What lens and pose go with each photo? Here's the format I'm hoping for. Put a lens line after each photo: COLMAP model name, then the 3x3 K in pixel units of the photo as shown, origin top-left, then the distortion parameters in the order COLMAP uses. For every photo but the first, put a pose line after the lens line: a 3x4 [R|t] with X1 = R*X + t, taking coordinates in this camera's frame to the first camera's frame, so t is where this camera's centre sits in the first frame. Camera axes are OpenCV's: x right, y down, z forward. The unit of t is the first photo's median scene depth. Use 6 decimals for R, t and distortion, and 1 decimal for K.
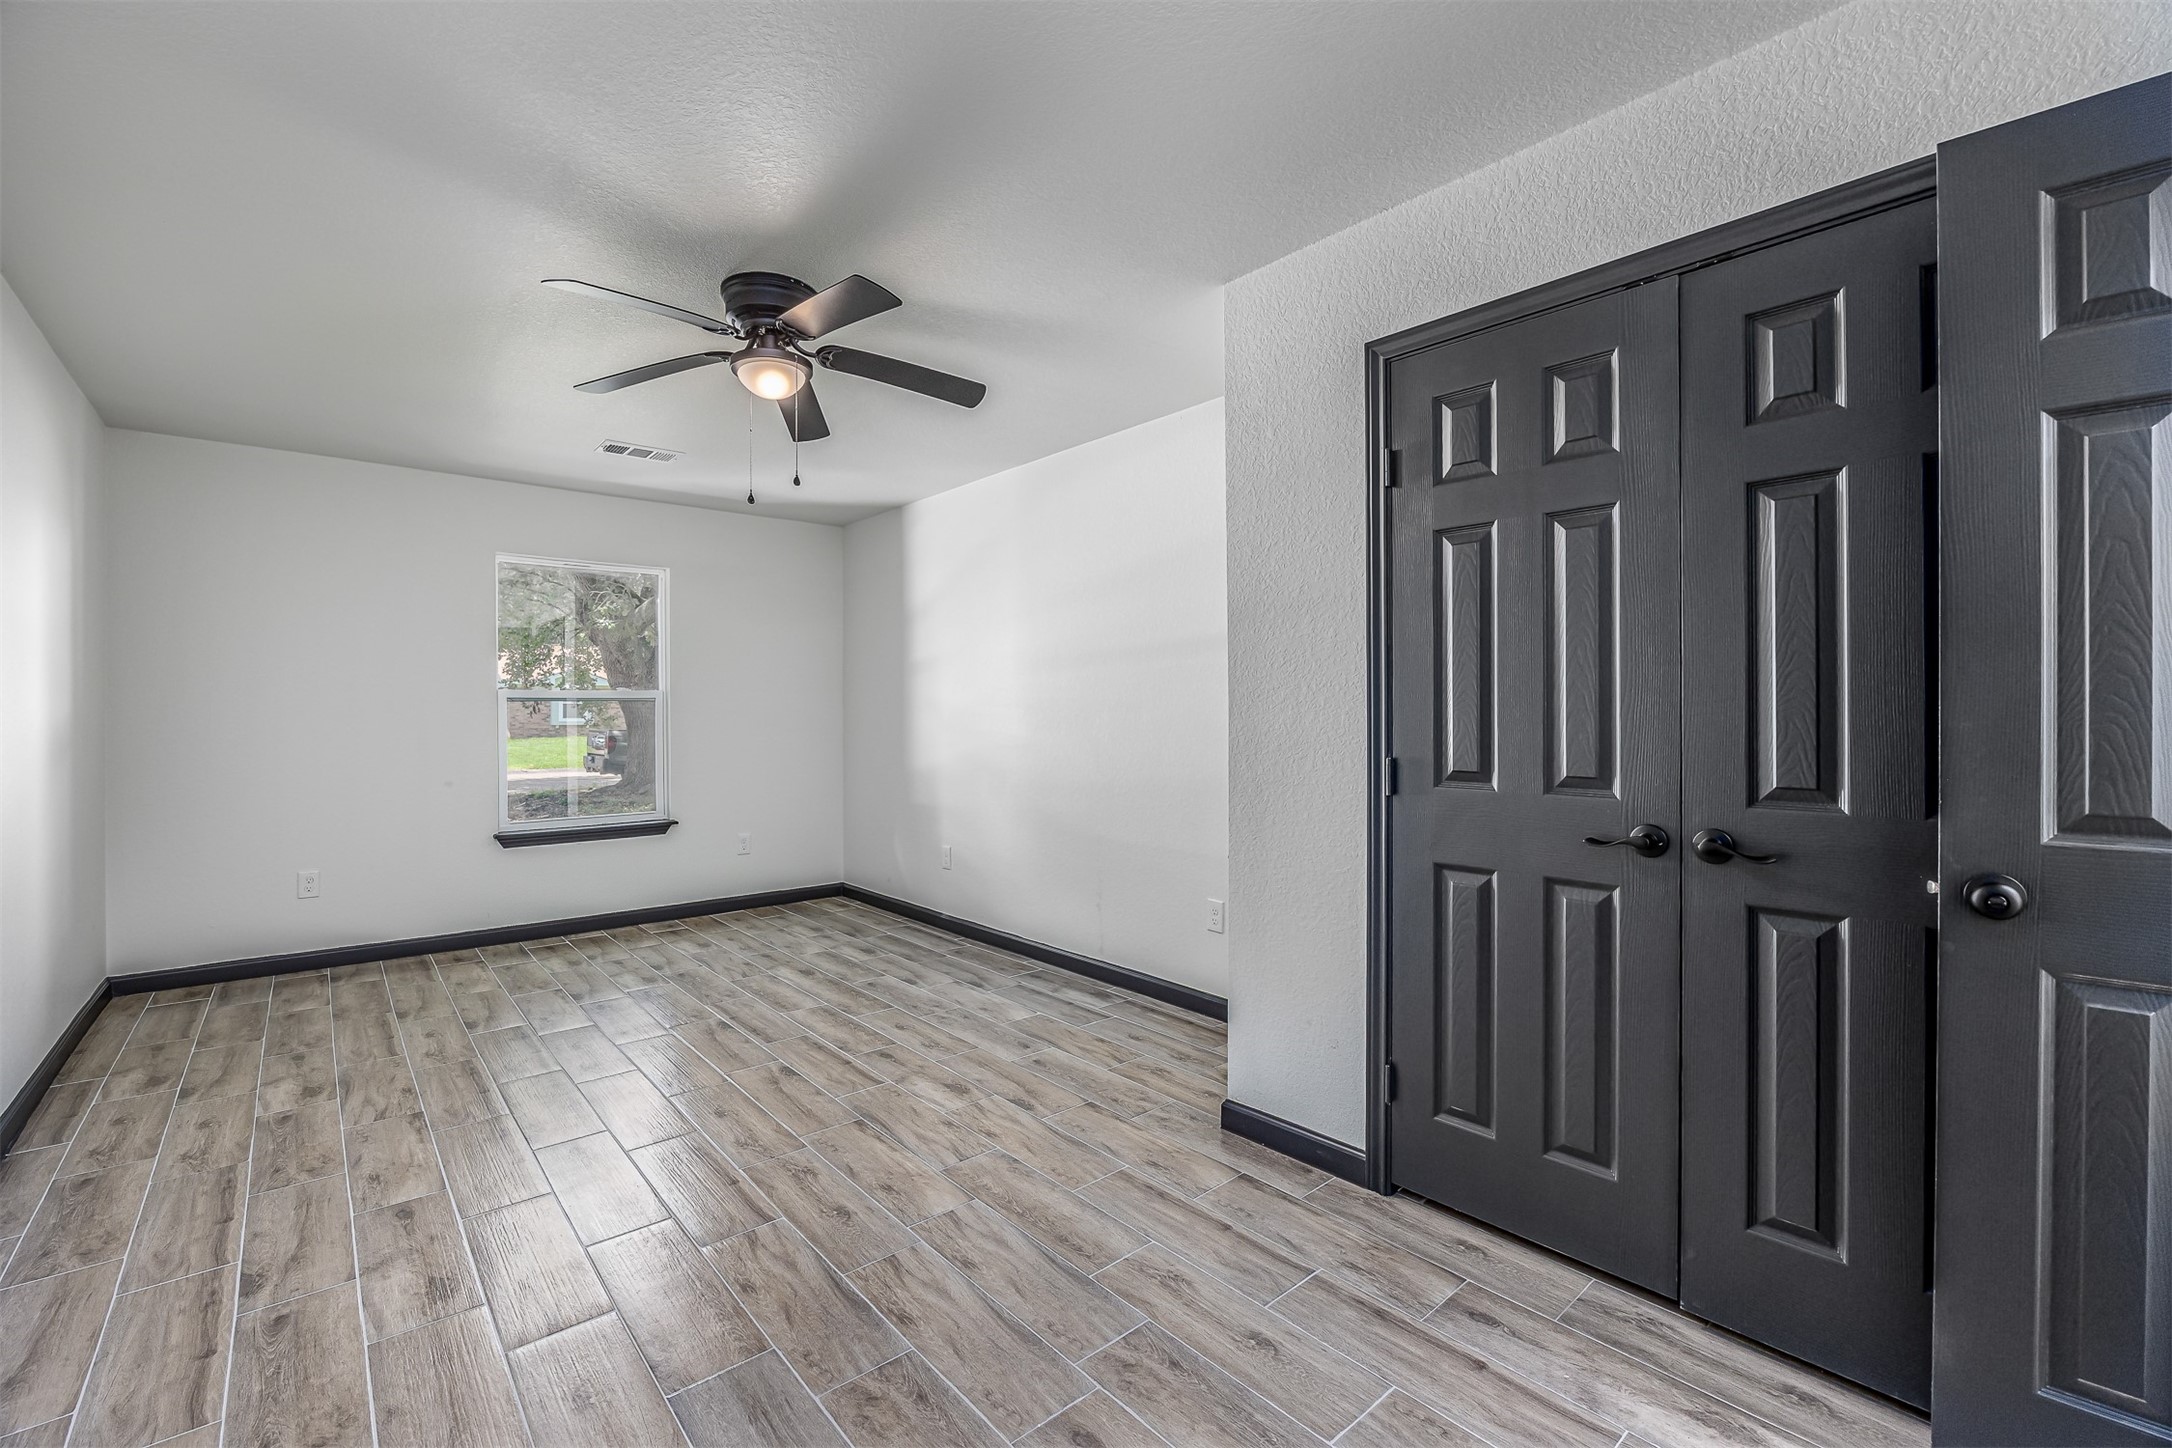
lens RADIAL K [[938.3, 0, 1075.8], [0, 938.3, 712.9], [0, 0, 1]] dist [-0.010188, 0.001775]
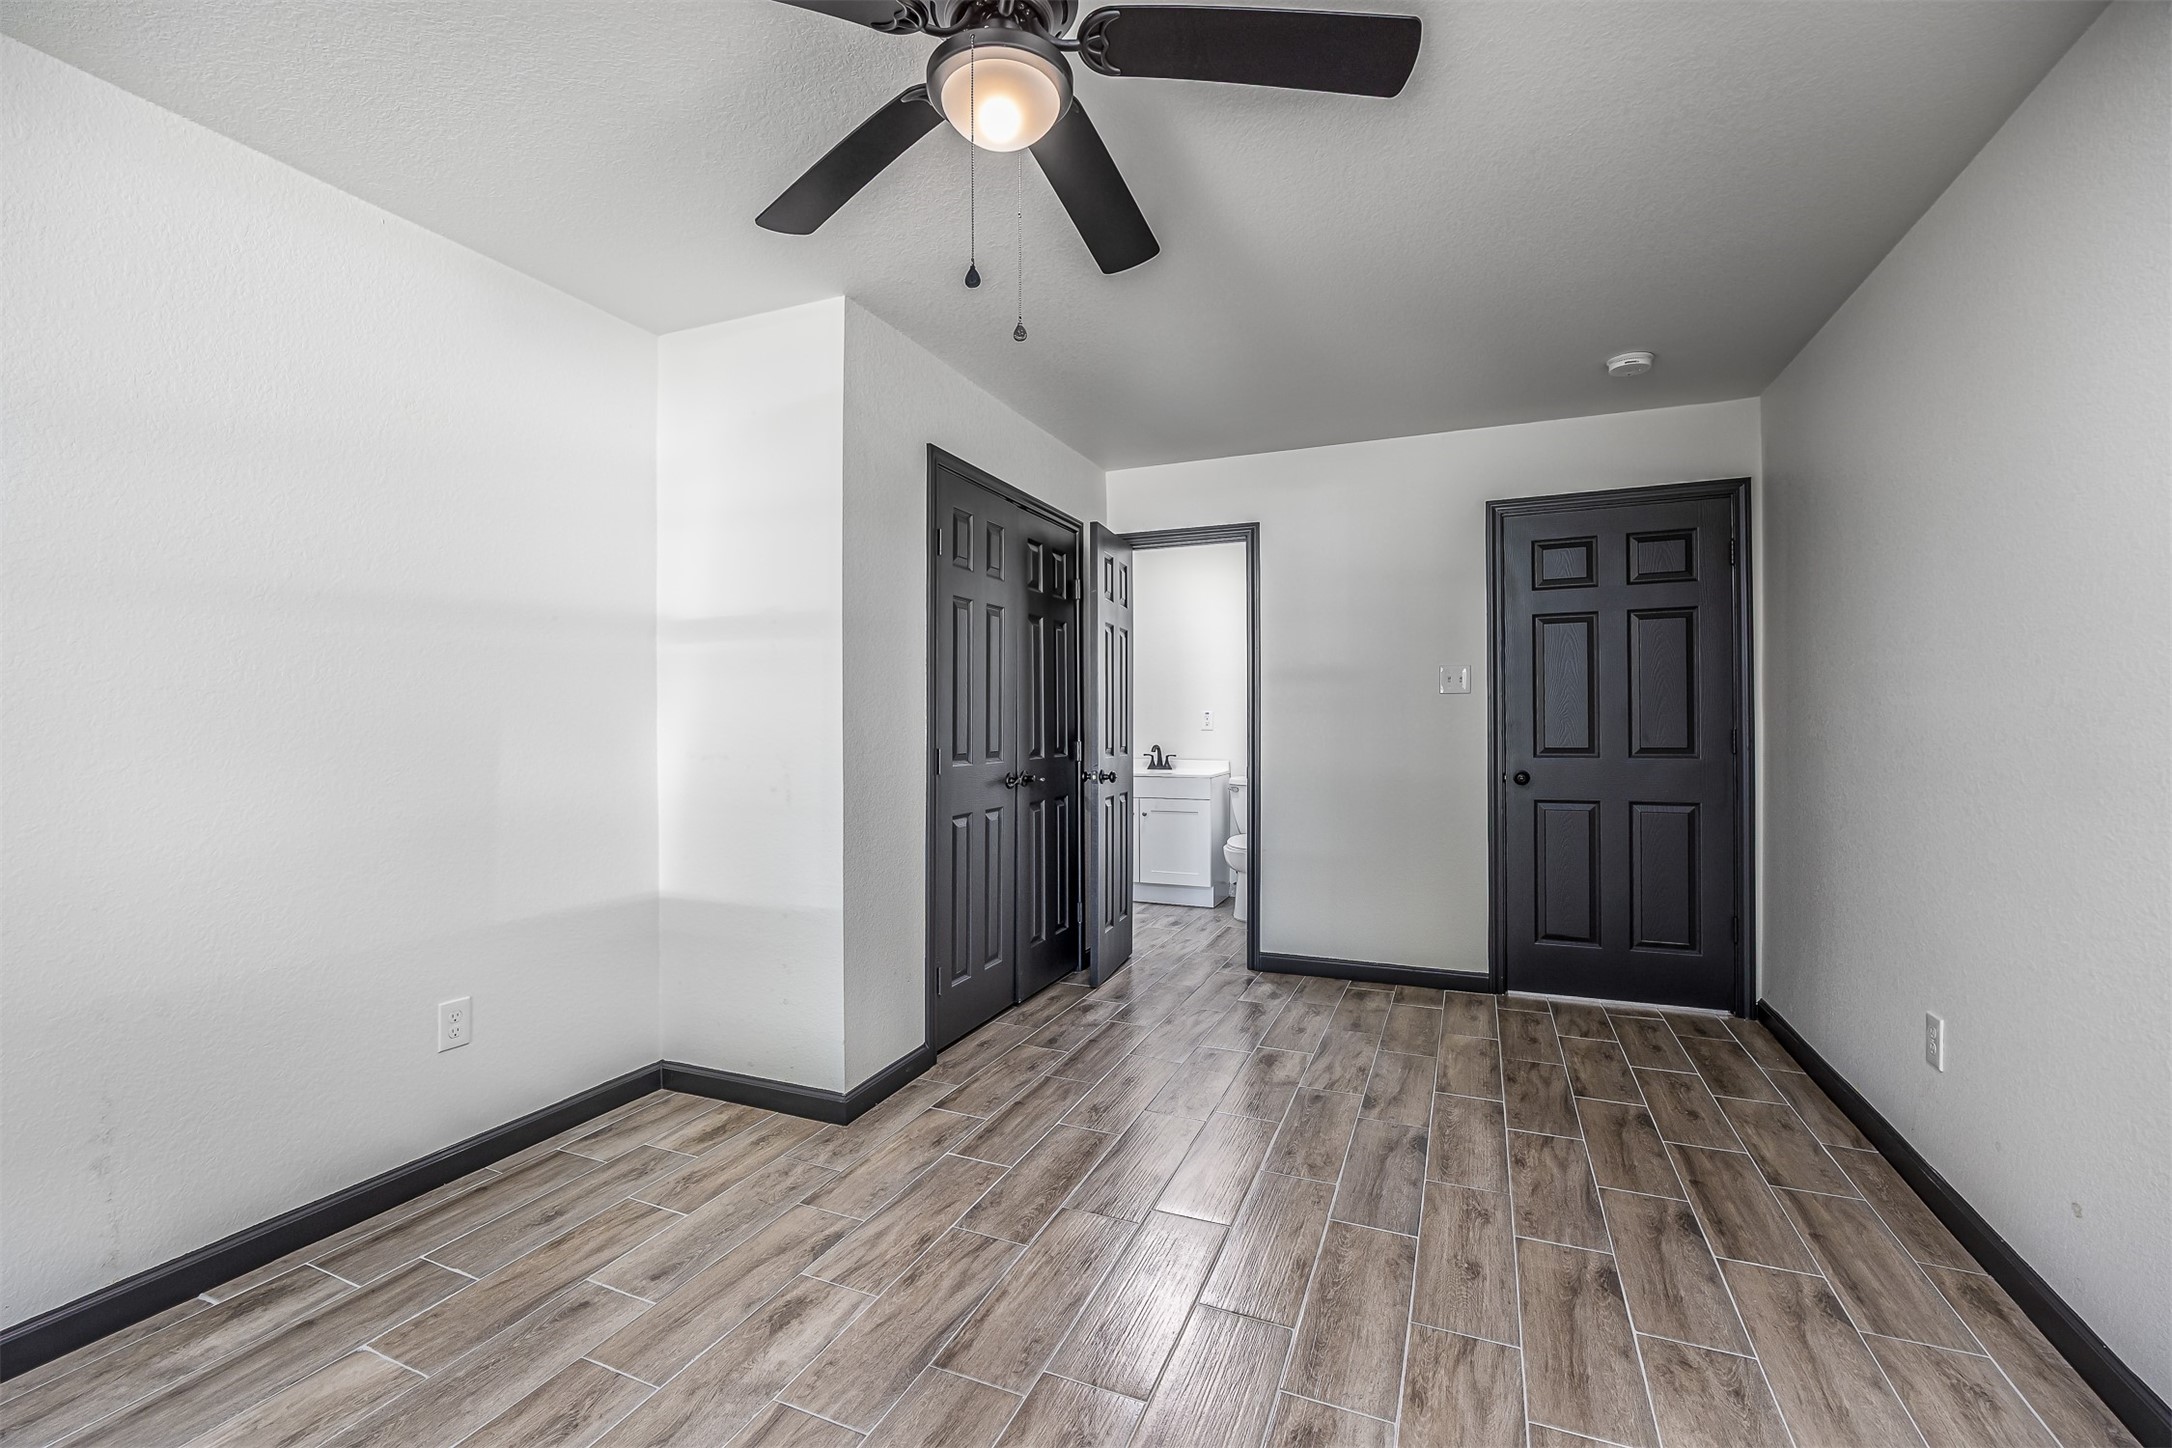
lens RADIAL K [[938.3, 0, 1070.2], [0, 938.3, 730.6], [0, 0, 1]] dist [-0.010188, 0.001775]
pose [[-0.452562, -0.006691, 0.891708, -0.766571], [0.000415, 0.999970, 0.007714, 0.011962], [-0.891733, 0.003861, -0.452546, 1.124669]]
